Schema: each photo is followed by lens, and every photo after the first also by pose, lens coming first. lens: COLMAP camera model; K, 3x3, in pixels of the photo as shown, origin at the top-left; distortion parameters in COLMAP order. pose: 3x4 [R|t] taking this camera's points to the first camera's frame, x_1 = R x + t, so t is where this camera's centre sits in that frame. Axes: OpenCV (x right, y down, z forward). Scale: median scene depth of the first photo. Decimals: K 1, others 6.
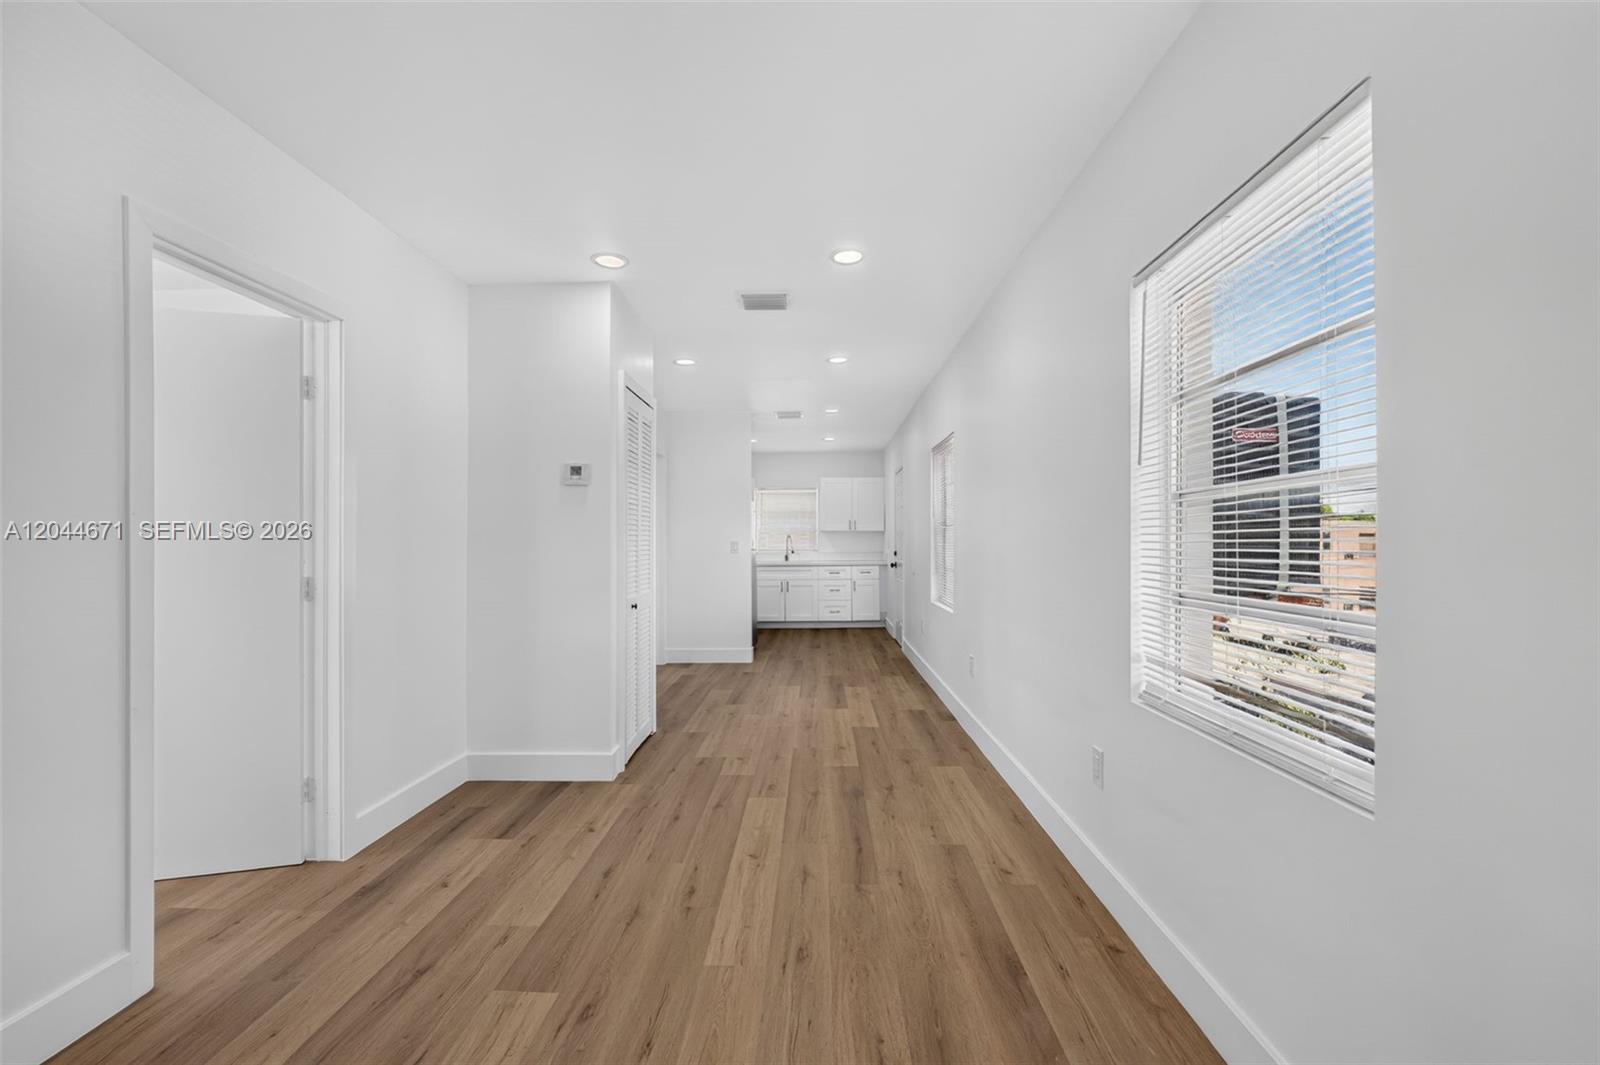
lens RADIAL K [[667.2, 0, 798.4], [0, 667.2, 540.5], [0, 0, 1]] dist [-0.004958, -0.000193]
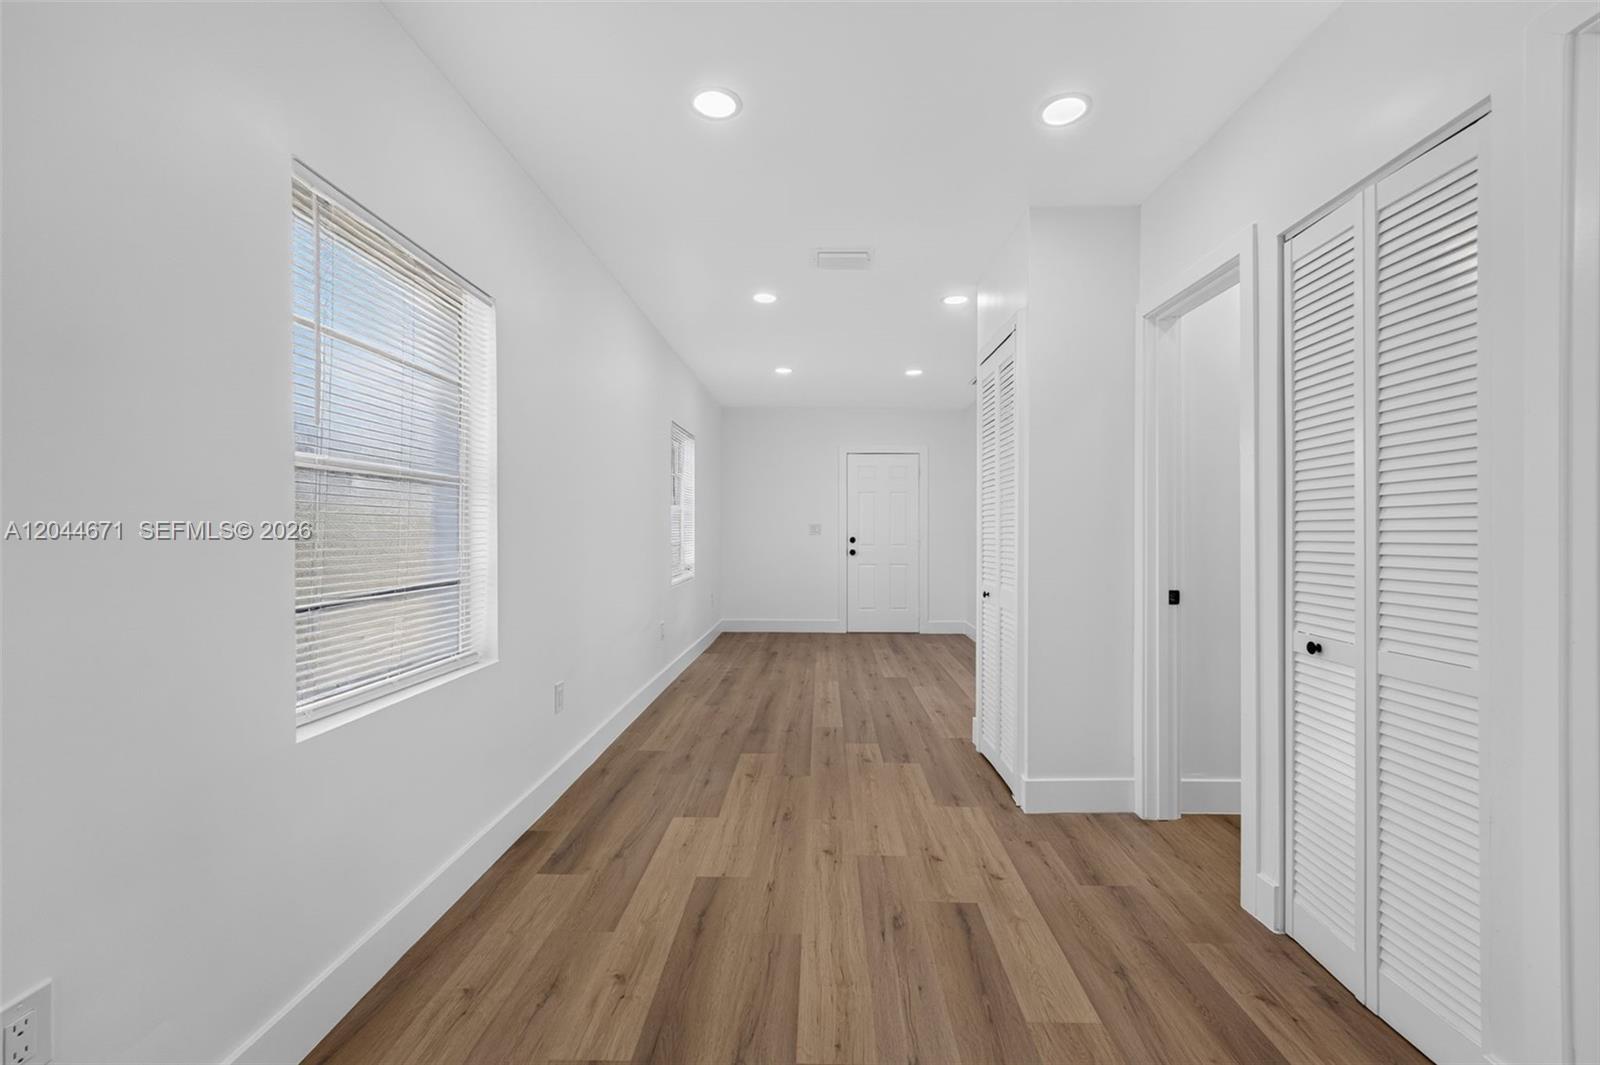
lens RADIAL K [[667.2, 0, 799.6], [0, 667.2, 530.0], [0, 0, 1]] dist [-0.004958, -0.000193]
pose [[-0.999996, -0.000787, 0.002588, 0.003216], [-0.000791, 0.999998, -0.001590, 0.014082], [-0.002587, -0.001592, -0.999995, 1.905252]]
